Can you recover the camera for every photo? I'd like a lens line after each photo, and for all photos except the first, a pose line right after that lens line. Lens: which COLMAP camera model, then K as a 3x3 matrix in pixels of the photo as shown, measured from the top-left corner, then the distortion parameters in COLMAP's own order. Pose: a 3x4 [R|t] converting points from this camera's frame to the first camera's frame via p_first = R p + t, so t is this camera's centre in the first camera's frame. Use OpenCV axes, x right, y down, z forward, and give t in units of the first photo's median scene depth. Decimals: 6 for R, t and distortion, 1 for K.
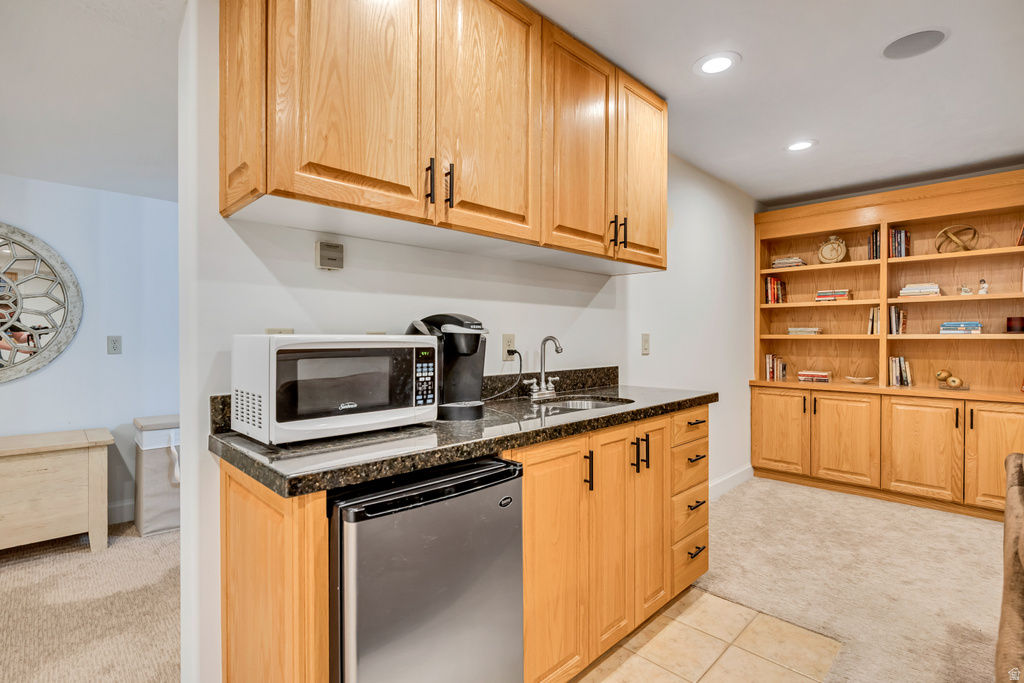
lens RADIAL K [[488.8, 0, 505.4], [0, 488.8, 341.1], [0, 0, 1]] dist [-0.009163, -0.000450]
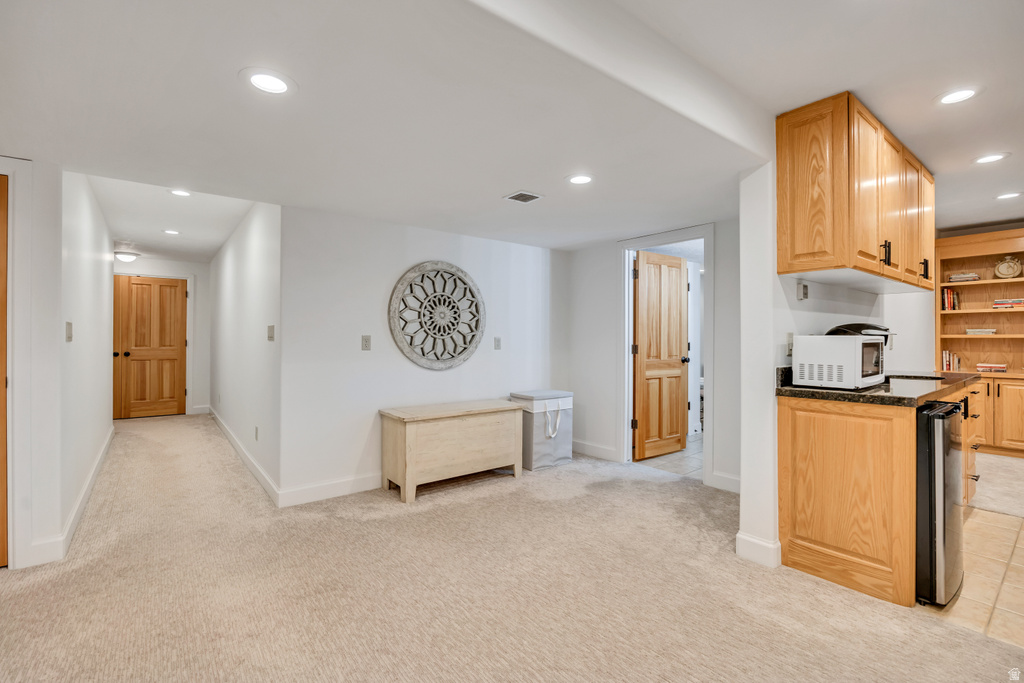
lens RADIAL K [[457.2, 0, 507.0], [0, 457.2, 338.0], [0, 0, 1]] dist [-0.013086, -0.000152]
pose [[0.993606, -0.003164, -0.112858, -0.534819], [0.002130, 0.999955, -0.009281, 0.004037], [0.112882, 0.008981, 0.993568, -0.333438]]
